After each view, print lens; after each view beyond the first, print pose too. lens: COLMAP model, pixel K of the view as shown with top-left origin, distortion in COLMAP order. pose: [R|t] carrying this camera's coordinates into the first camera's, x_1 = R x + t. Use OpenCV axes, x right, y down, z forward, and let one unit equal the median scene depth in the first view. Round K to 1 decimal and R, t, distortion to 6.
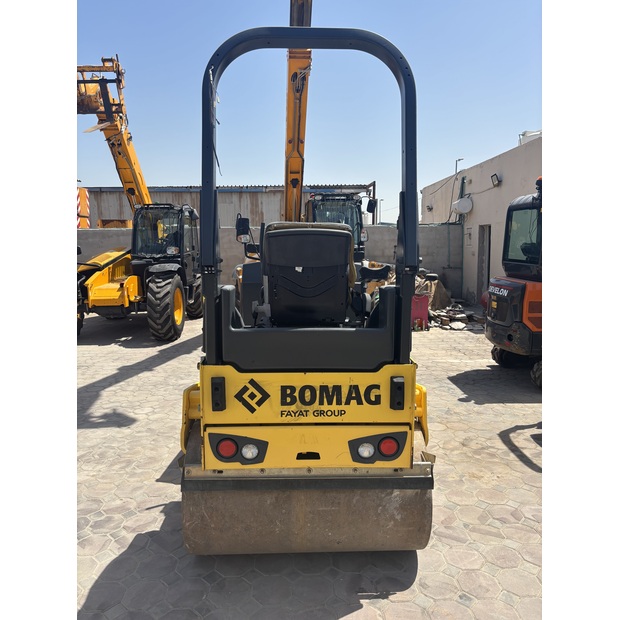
lens RADIAL K [[470.2, 0, 308.6], [0, 470.2, 307.8], [0, 0, 1]] dist [0.044869, -0.053697]
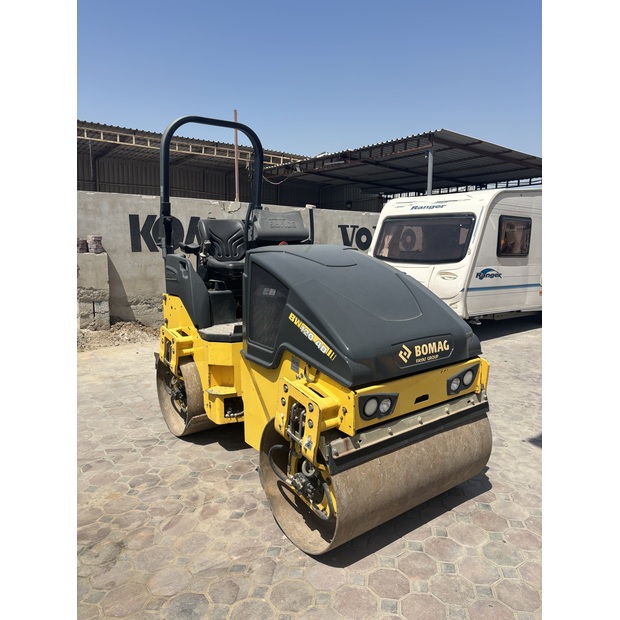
lens RADIAL K [[470.2, 0, 308.2], [0, 470.2, 311.4], [0, 0, 1]] dist [0.044869, -0.053697]
pose [[-0.824394, 0.091821, -0.558519, 0.644635], [-0.066974, 0.963998, 0.257339, -0.272046], [0.562040, 0.249555, -0.788564, 2.251935]]
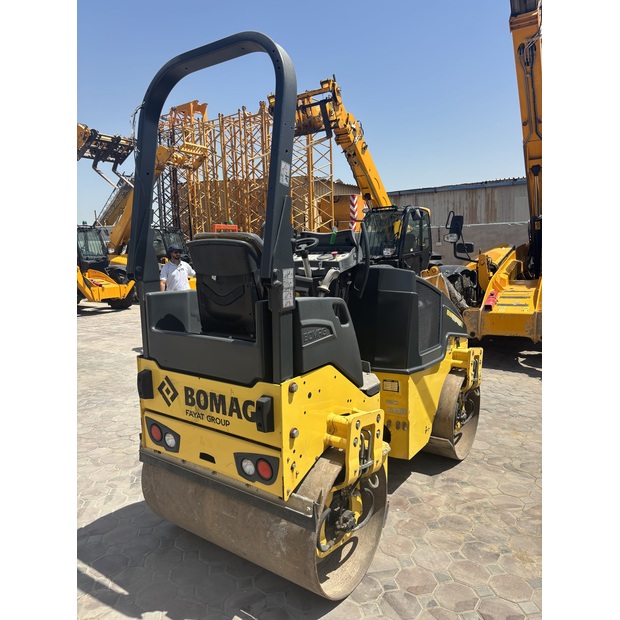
lens RADIAL K [[470.2, 0, 305.2], [0, 470.2, 309.6], [0, 0, 1]] dist [0.044869, -0.053697]
pose [[0.794564, 0.063704, -0.603830, 0.632978], [-0.058841, 0.997879, 0.027849, -0.044103], [0.604323, 0.013402, 0.796627, 0.239600]]
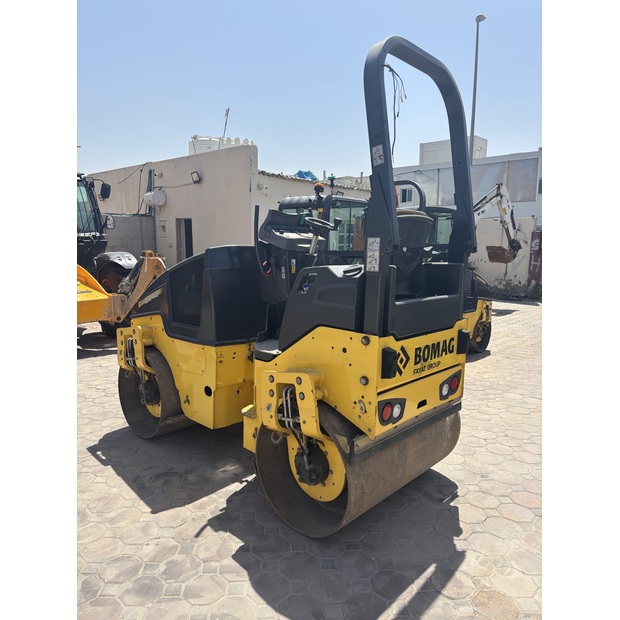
lens RADIAL K [[470.2, 0, 307.6], [0, 470.2, 306.2], [0, 0, 1]] dist [0.044869, -0.053697]
pose [[0.704847, -0.078786, 0.704971, -0.845633], [0.072719, 0.996602, 0.038672, -0.003580], [-0.705622, 0.024008, 0.708181, 0.278621]]
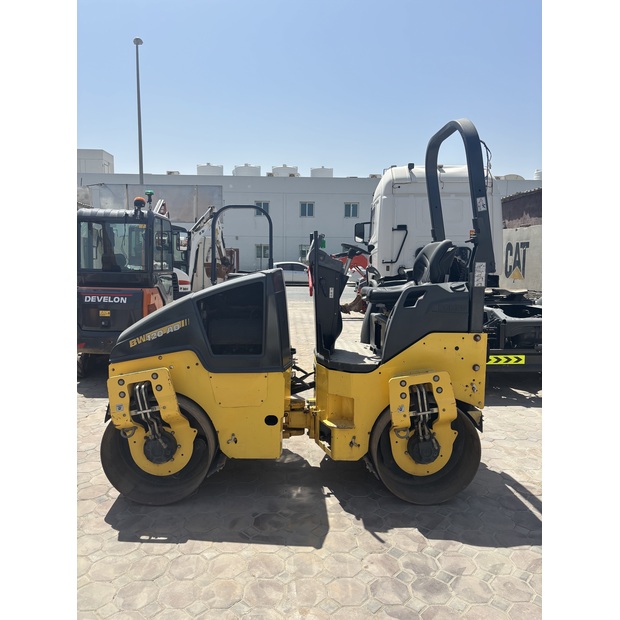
lens RADIAL K [[470.2, 0, 304.9], [0, 470.2, 310.5], [0, 0, 1]] dist [0.044869, -0.053697]
pose [[-0.002487, -0.095728, 0.995404, -1.321548], [0.118565, 0.988358, 0.095347, -0.127142], [-0.992943, 0.118257, 0.008892, 1.203170]]
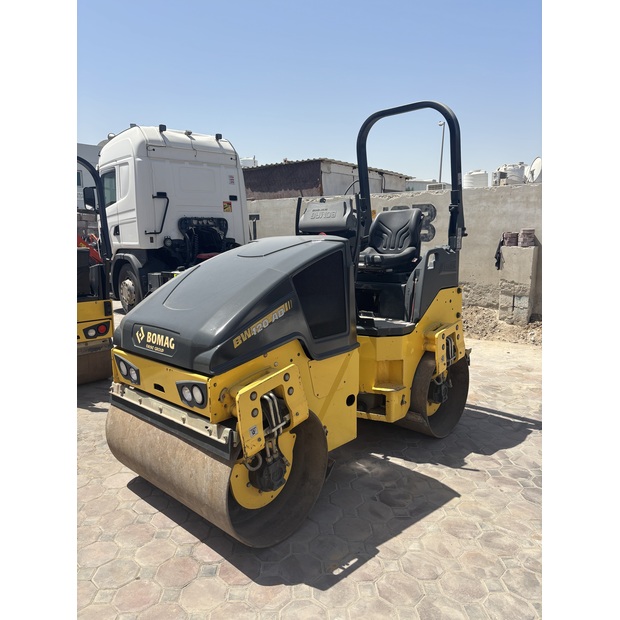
lens RADIAL K [[470.2, 0, 308.4], [0, 470.2, 312.1], [0, 0, 1]] dist [0.044869, -0.053697]
pose [[-0.710263, -0.102678, 0.696408, -0.849966], [0.097992, 0.965251, 0.242258, -0.225417], [-0.697082, 0.240309, -0.675520, 2.081949]]
